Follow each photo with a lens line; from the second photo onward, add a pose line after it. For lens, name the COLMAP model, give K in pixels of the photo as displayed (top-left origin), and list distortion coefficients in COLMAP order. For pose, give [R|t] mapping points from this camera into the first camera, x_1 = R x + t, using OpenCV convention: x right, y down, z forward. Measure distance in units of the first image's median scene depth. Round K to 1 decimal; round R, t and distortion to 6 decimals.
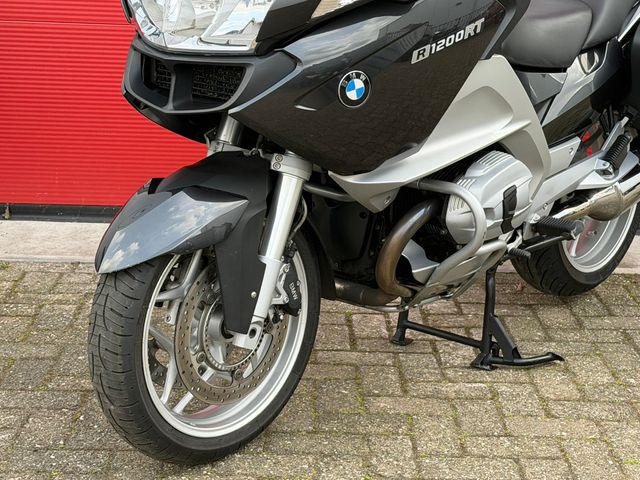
lens RADIAL K [[1336.7, 0, 334.0], [0, 1336.7, 246.1], [0, 0, 1]] dist [0.142788, 0.000000]
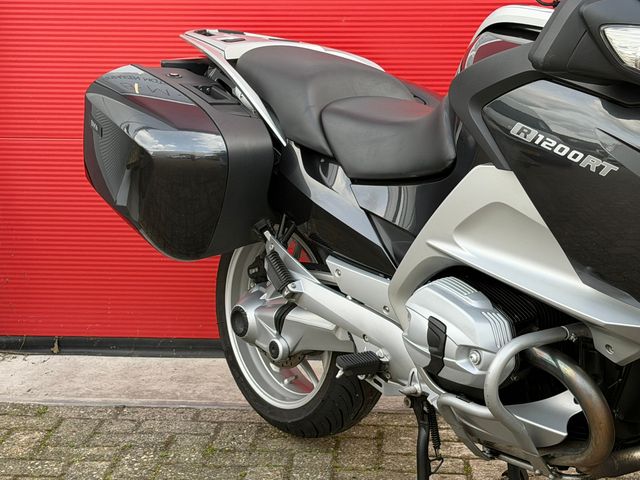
lens RADIAL K [[1336.7, 0, 321.7], [0, 1336.7, 246.3], [0, 0, 1]] dist [0.142788, 0.000000]
pose [[0.994767, -0.011117, -0.101563, 0.045827], [0.003787, 0.997391, -0.072084, -0.042227], [0.102100, 0.071322, 0.992214, 0.182994]]
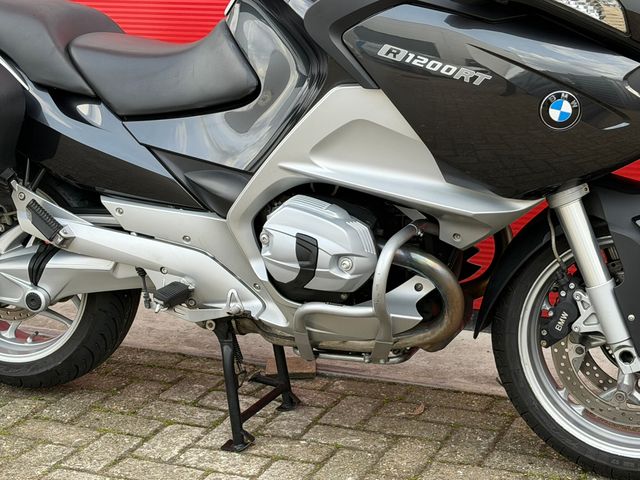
lens RADIAL K [[1336.7, 0, 320.7], [0, 1336.7, 239.4], [0, 0, 1]] dist [0.142788, 0.000000]
pose [[0.903760, -0.153053, 0.399741, -0.318905], [0.158801, 0.987129, 0.018926, -0.069242], [-0.397493, 0.046374, 0.916433, 0.198493]]
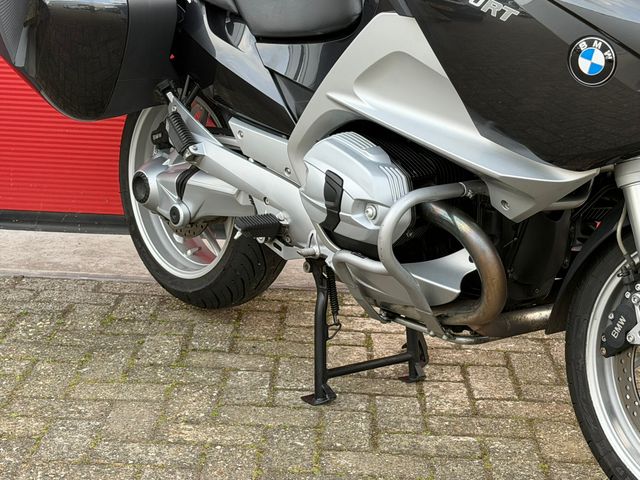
lens RADIAL K [[1336.7, 0, 331.1], [0, 1336.7, 248.8], [0, 0, 1]] dist [0.142788, 0.000000]
pose [[0.998819, 0.021701, -0.043471, 0.066797], [-0.022175, 0.999700, -0.010430, -0.001676], [0.043231, 0.011382, 0.999000, 0.207435]]
